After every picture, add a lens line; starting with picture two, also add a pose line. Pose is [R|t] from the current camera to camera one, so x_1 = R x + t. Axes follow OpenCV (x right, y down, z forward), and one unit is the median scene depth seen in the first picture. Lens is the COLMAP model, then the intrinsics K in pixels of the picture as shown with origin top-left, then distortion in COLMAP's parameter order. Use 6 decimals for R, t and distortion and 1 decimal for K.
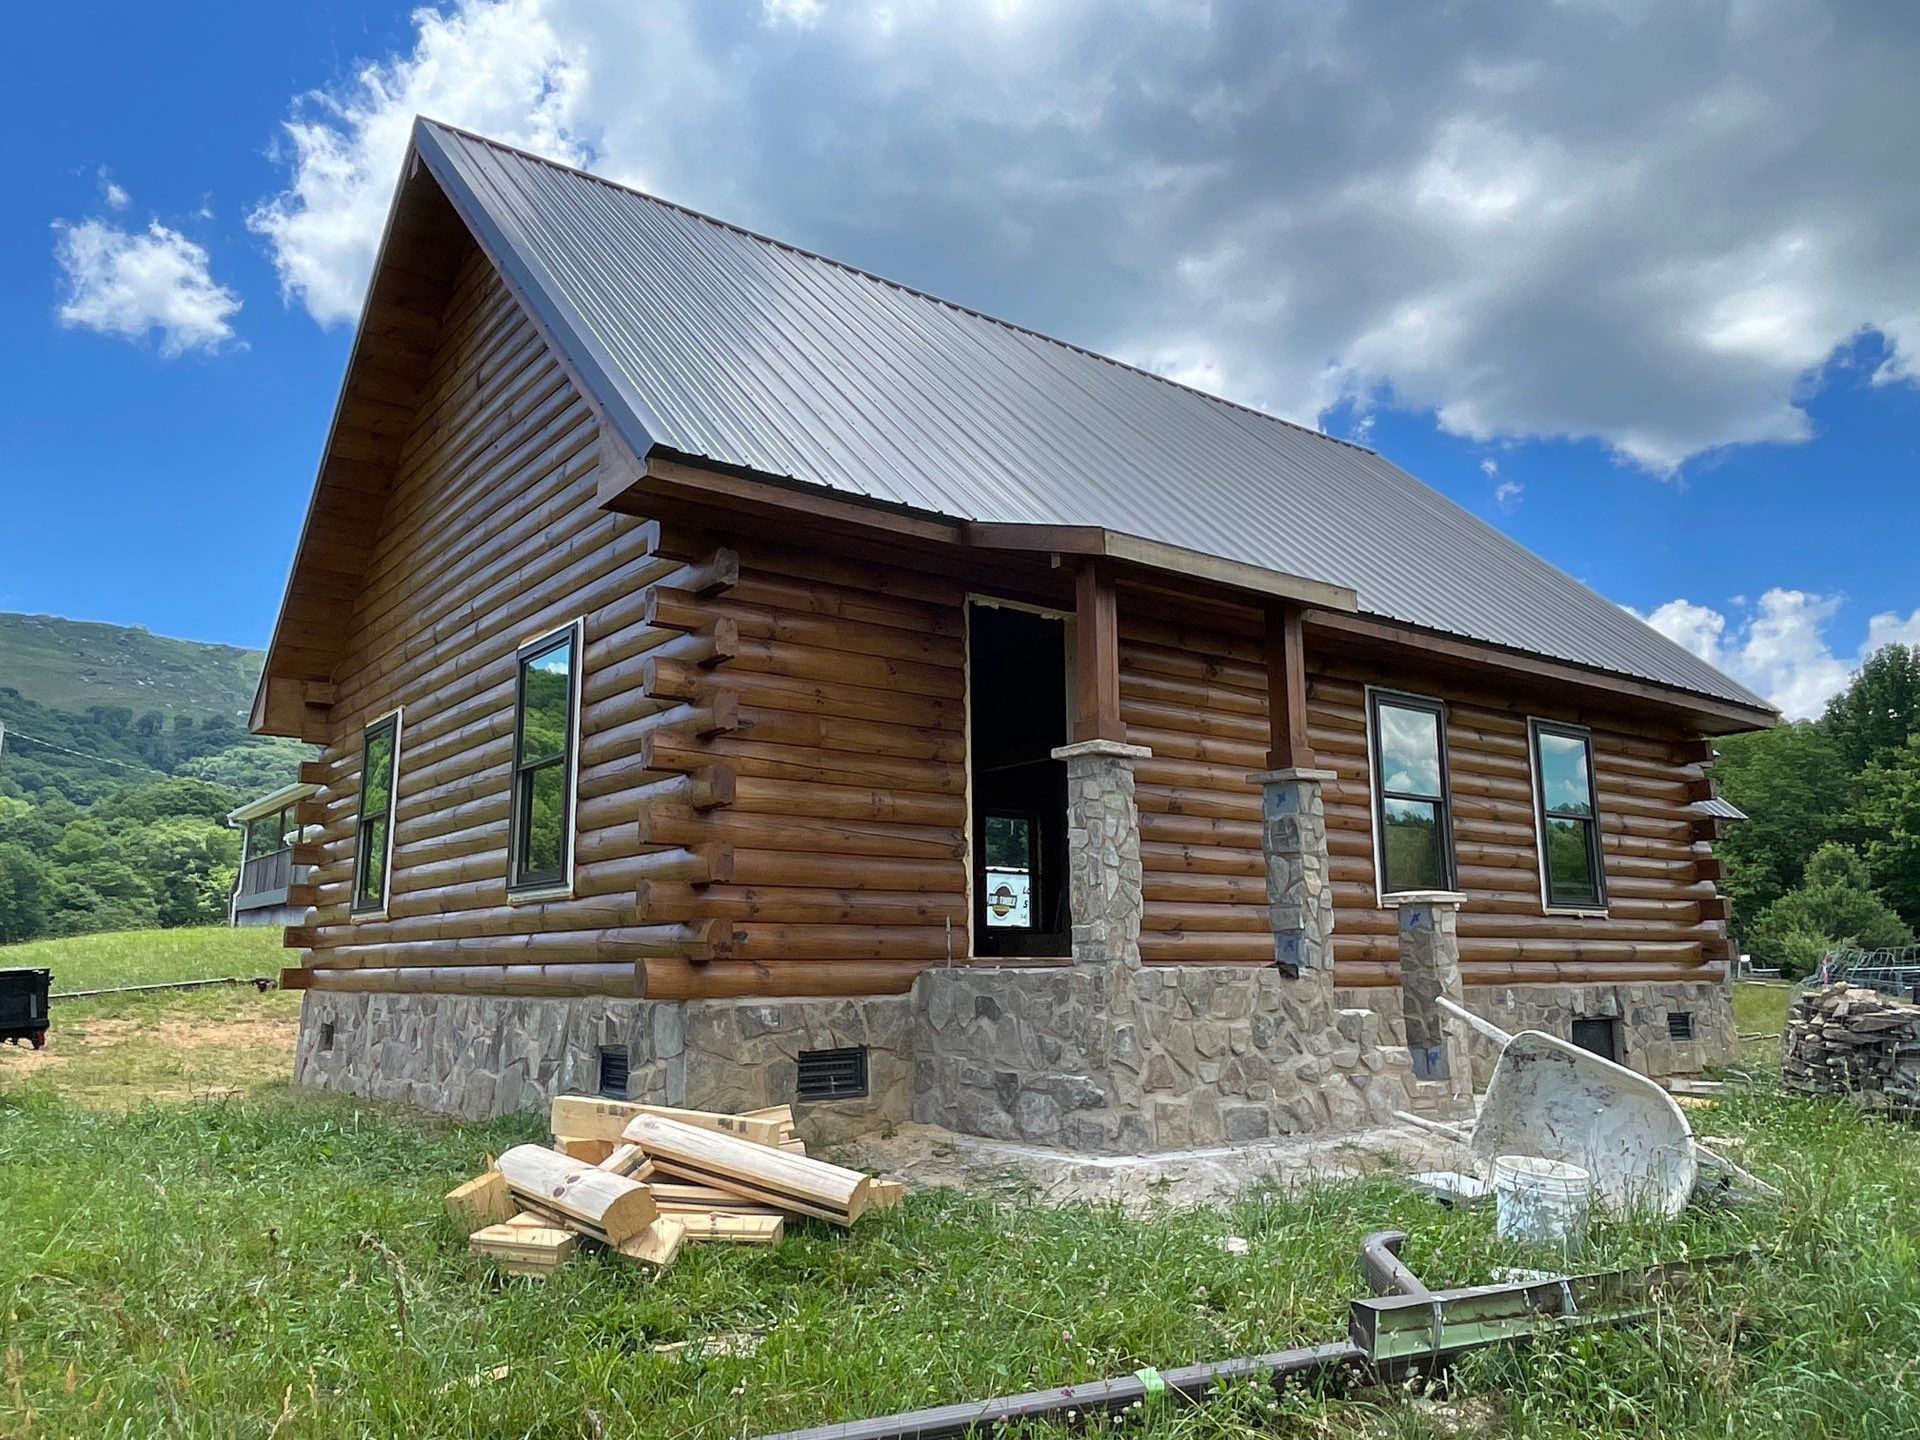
lens RADIAL K [[1386.4, 0, 960.0], [0, 1386.4, 720.0], [0, 0, 1]] dist [-0.002715, -0.000900]
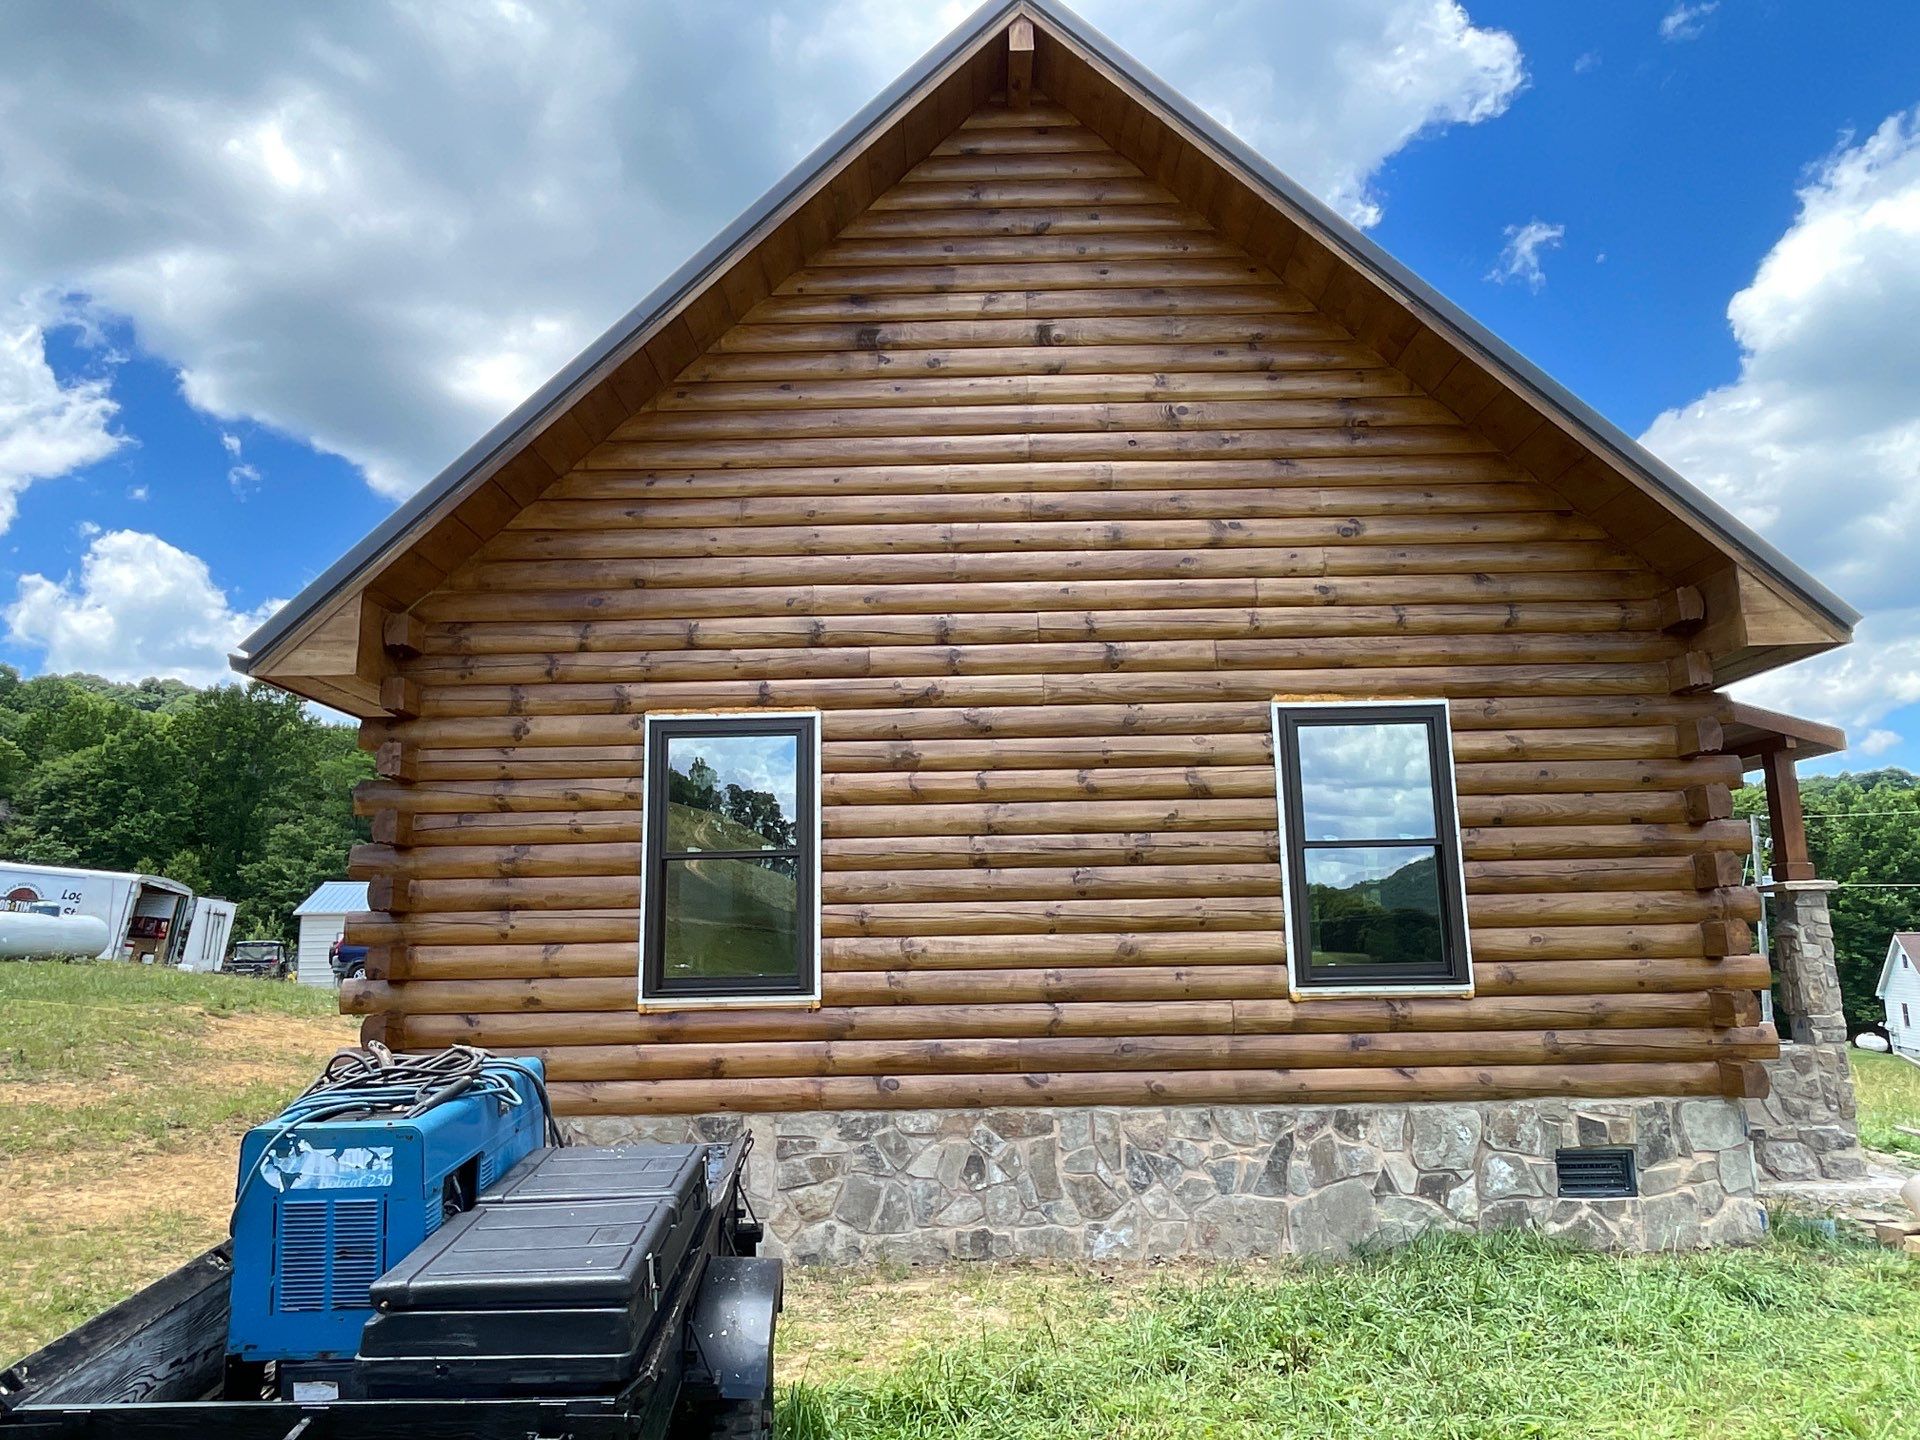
lens RADIAL K [[1333.1, 0, 959.7], [0, 1333.1, 812.1], [0, 0, 1]] dist [0.002402, 0.000914]
pose [[0.616350, 0.076358, 0.783762, -1.466114], [-0.126500, 0.991963, 0.002838, 0.052781], [-0.777246, -0.100895, 0.621055, 0.858617]]
